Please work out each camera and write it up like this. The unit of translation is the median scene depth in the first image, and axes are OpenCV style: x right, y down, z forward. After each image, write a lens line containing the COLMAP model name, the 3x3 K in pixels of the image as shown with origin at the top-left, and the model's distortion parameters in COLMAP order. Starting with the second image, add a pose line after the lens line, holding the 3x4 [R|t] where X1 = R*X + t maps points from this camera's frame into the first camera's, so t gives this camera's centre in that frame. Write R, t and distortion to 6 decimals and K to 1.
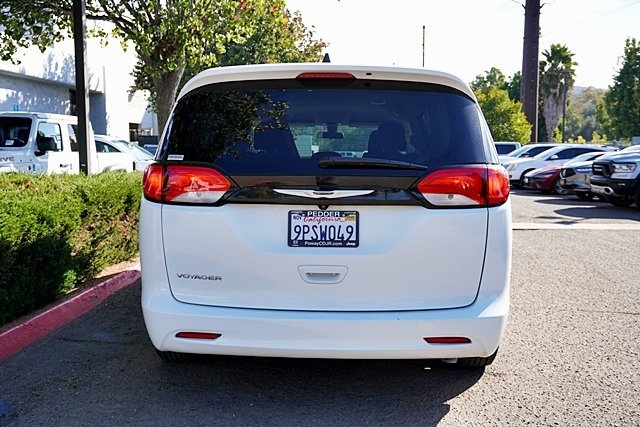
lens RADIAL K [[621.2, 0, 320.1], [0, 621.2, 215.6], [0, 0, 1]] dist [-0.021063, 0.000000]
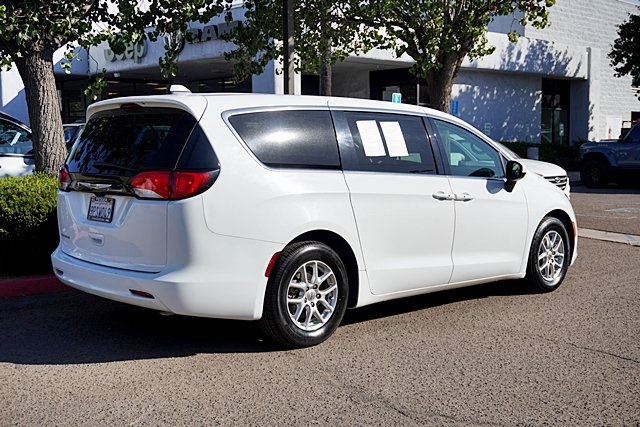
lens RADIAL K [[782.0, 0, 320.4], [0, 782.0, 211.6], [0, 0, 1]] dist [-0.037364, 0.000000]
pose [[0.680111, 0.051002, -0.731333, 0.236137], [-0.063976, 0.997900, 0.010097, -0.003667], [0.730312, 0.039920, 0.681946, 0.011674]]
